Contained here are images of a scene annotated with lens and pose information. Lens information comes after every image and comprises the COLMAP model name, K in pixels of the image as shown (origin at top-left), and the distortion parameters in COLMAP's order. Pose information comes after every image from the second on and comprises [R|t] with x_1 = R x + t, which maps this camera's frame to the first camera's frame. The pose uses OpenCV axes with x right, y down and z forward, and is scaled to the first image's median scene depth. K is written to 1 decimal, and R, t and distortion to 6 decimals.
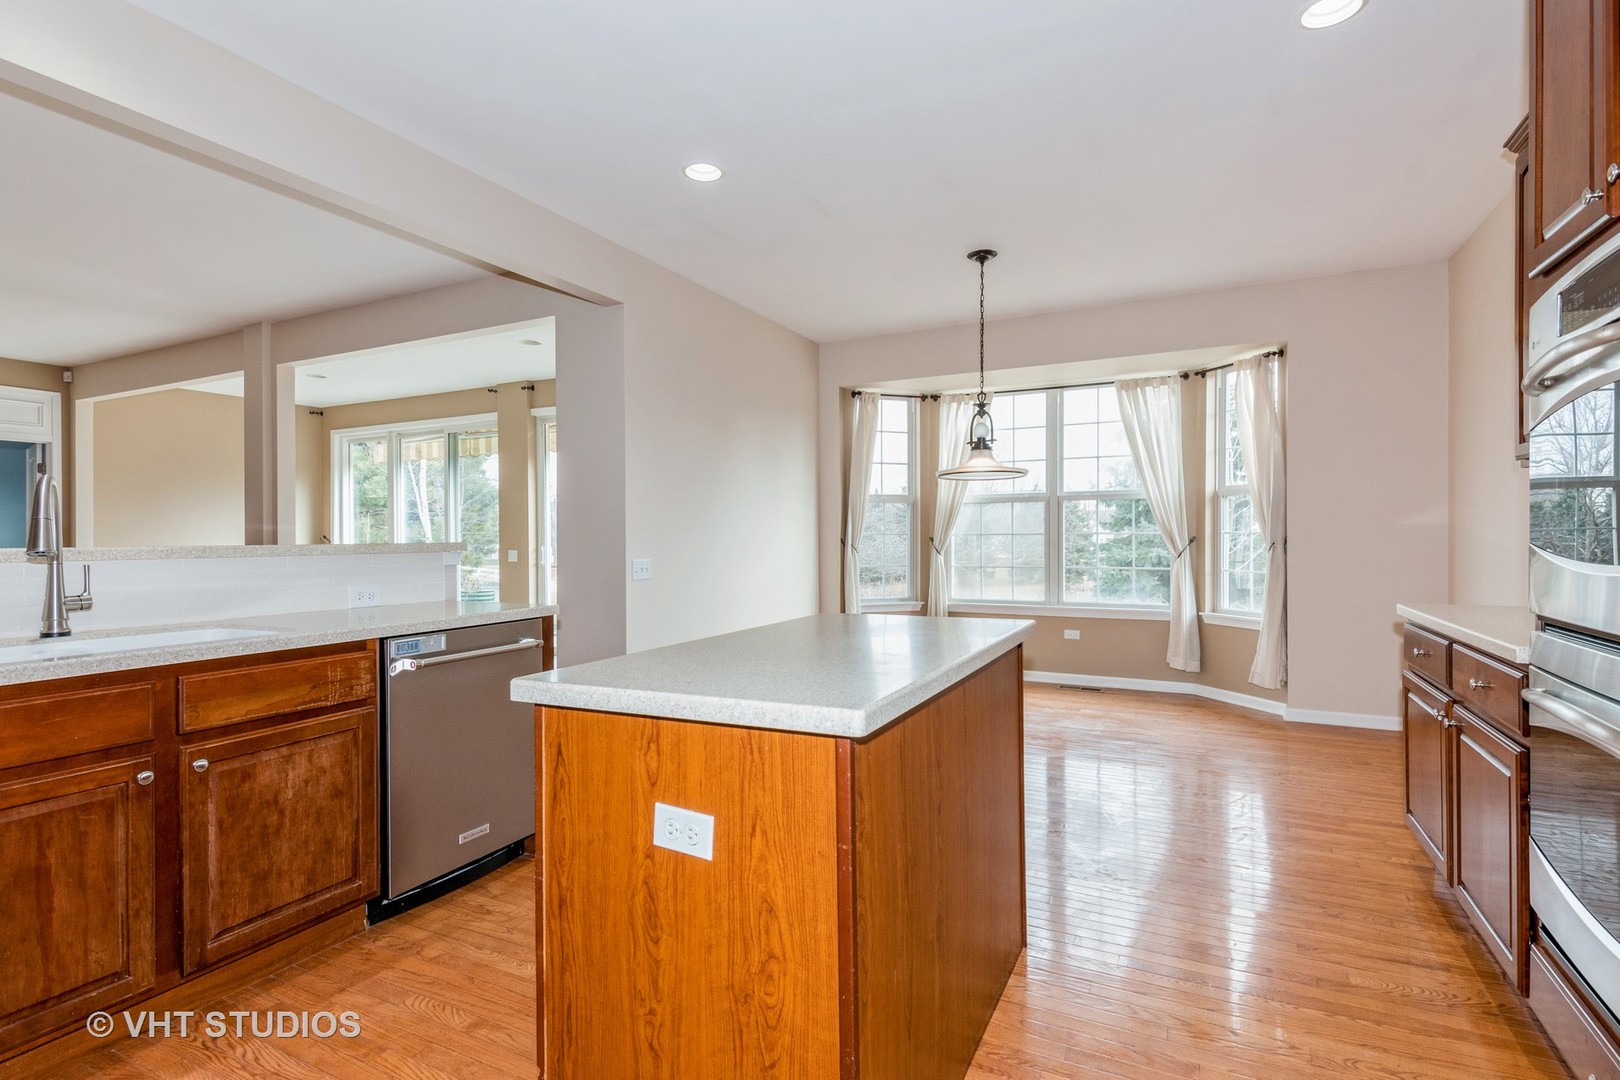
lens RADIAL K [[783.2, 0, 810.0], [0, 783.2, 540.0], [0, 0, 1]] dist [-0.004088, -0.000427]
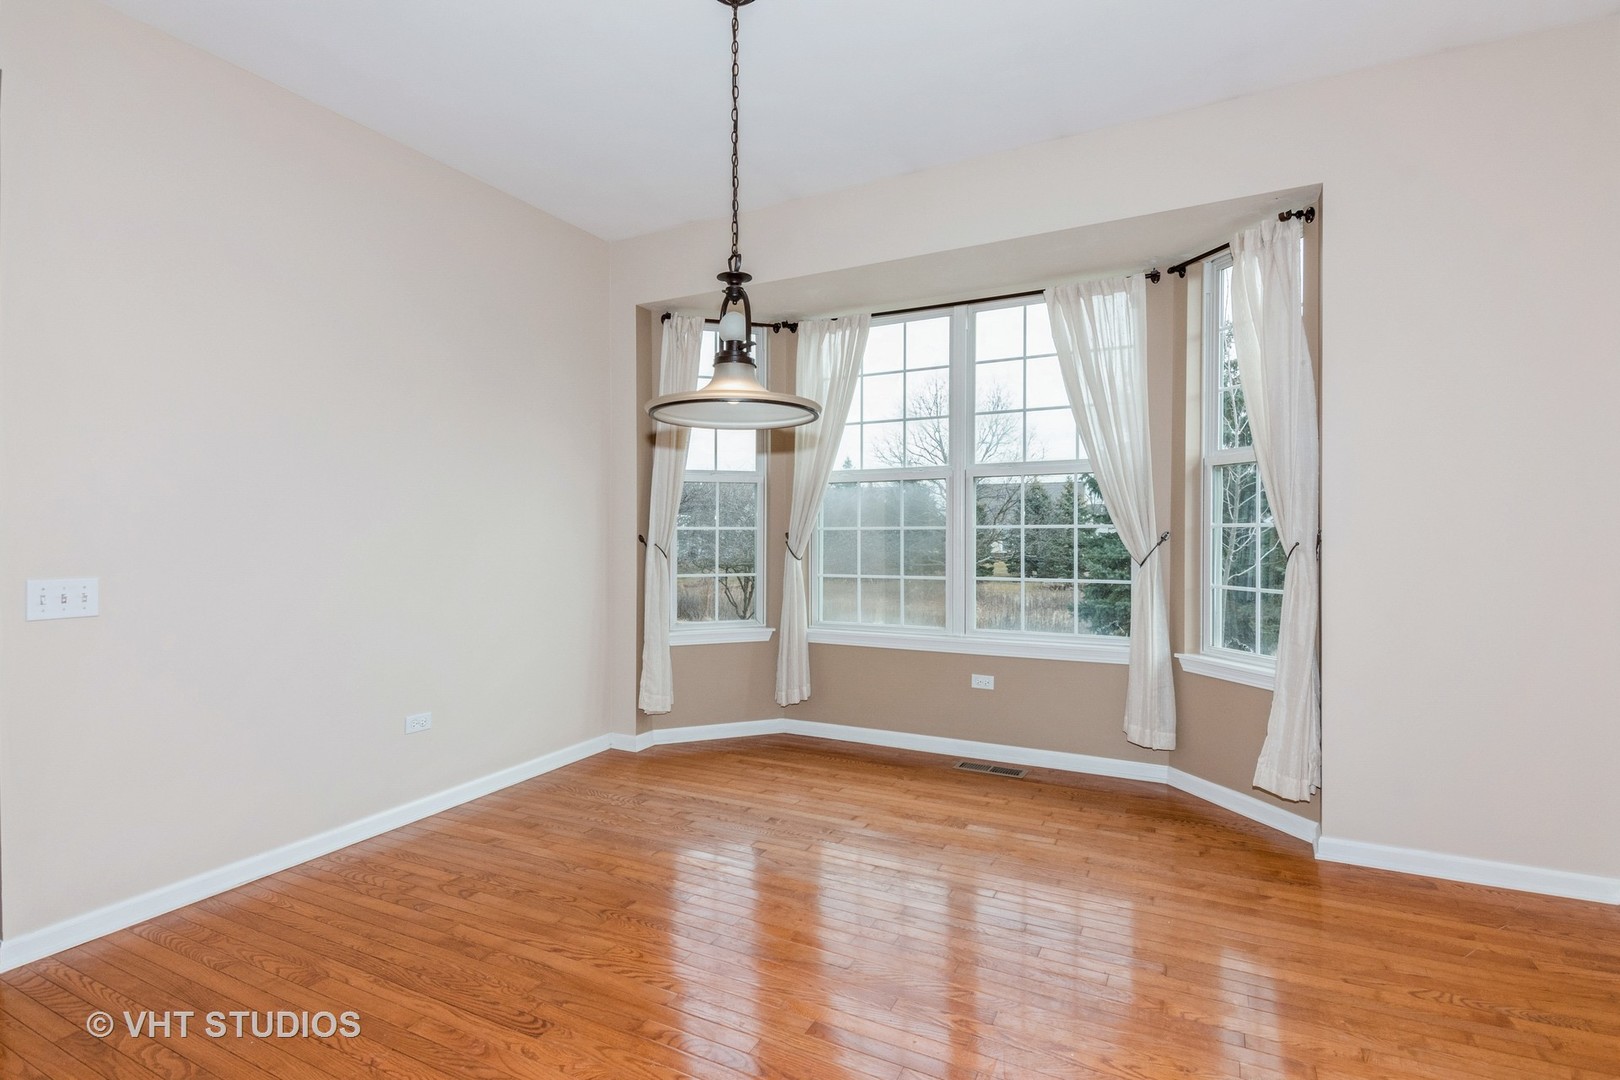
lens RADIAL K [[797.6, 0, 810.0], [0, 797.6, 540.0], [0, 0, 1]] dist [0.001276, 0.000169]
pose [[0.999997, -0.000698, -0.002142, 0.237548], [0.000713, 0.999975, 0.007022, -0.002745], [0.002137, -0.007023, 0.999973, 0.414422]]
